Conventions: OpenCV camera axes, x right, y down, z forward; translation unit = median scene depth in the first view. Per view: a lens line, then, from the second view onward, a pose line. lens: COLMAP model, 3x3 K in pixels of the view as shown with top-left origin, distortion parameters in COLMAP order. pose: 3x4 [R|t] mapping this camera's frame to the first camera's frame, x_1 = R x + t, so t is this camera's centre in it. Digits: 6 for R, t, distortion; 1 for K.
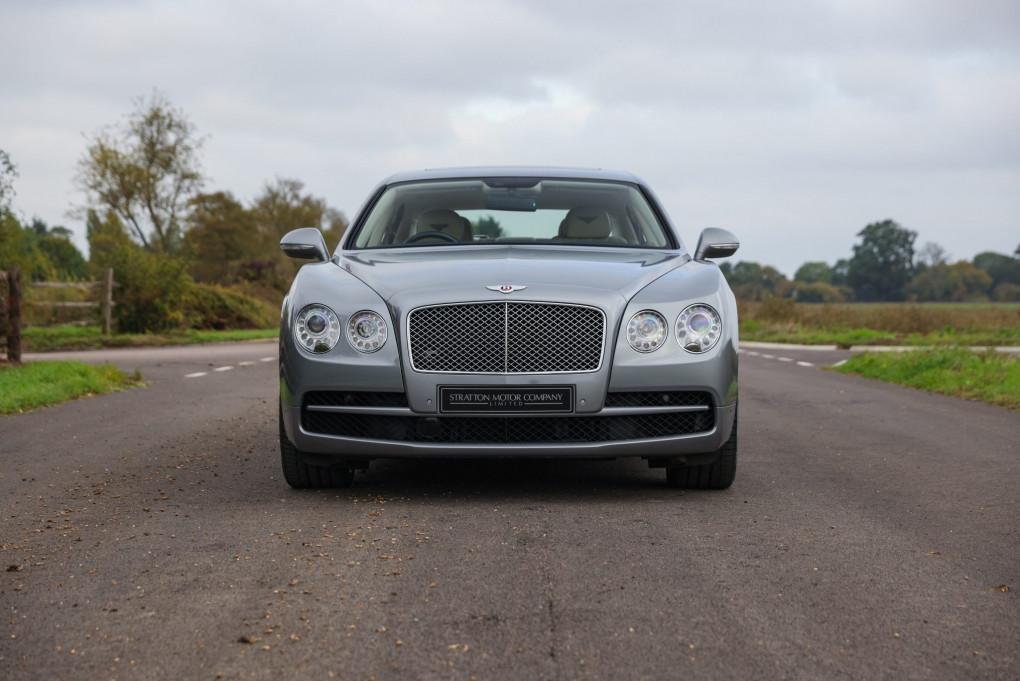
lens RADIAL K [[2127.0, 0, 534.2], [0, 2127.0, 325.5], [0, 0, 1]] dist [0.304597, 0.167513]
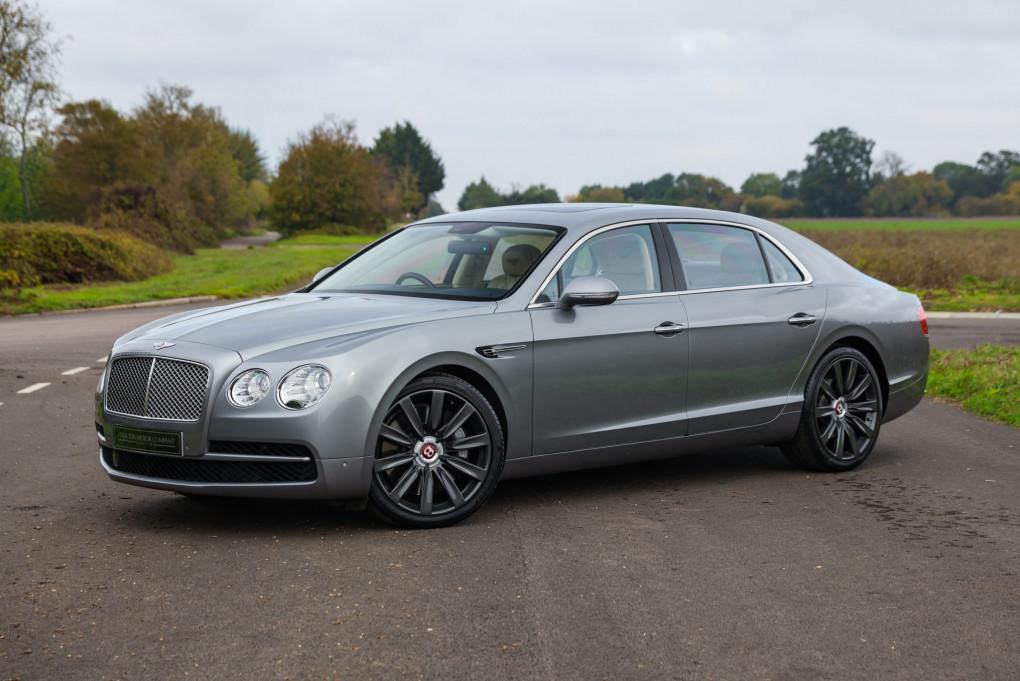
lens RADIAL K [[2151.4, 0, 550.8], [0, 2151.4, 339.0], [0, 0, 1]] dist [0.201547, 0.095315]
pose [[0.998938, -0.006369, 0.045631, -0.005325], [0.003904, 0.998539, 0.053902, -0.019543], [-0.045908, -0.053666, 0.997503, 0.169685]]
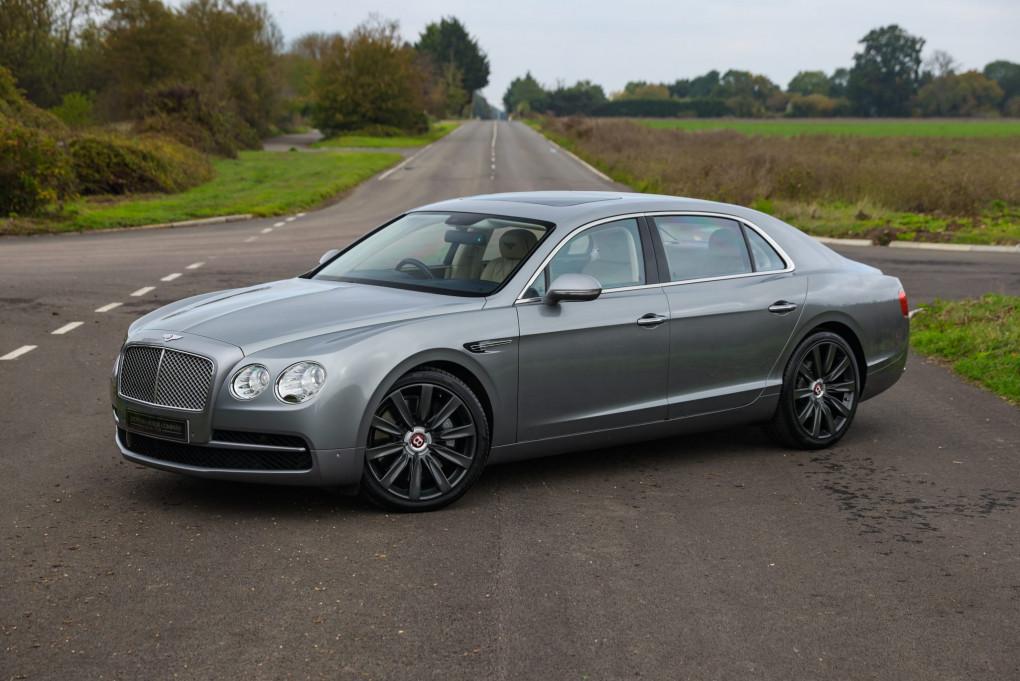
lens RADIAL K [[2148.1, 0, 536.3], [0, 2148.1, 383.5], [0, 0, 1]] dist [0.202351, 0.201974]
pose [[0.999845, 0.008031, 0.015680, 0.001955], [-0.009991, 0.991565, 0.129223, -0.034130], [-0.014510, -0.129360, 0.991492, 0.155496]]
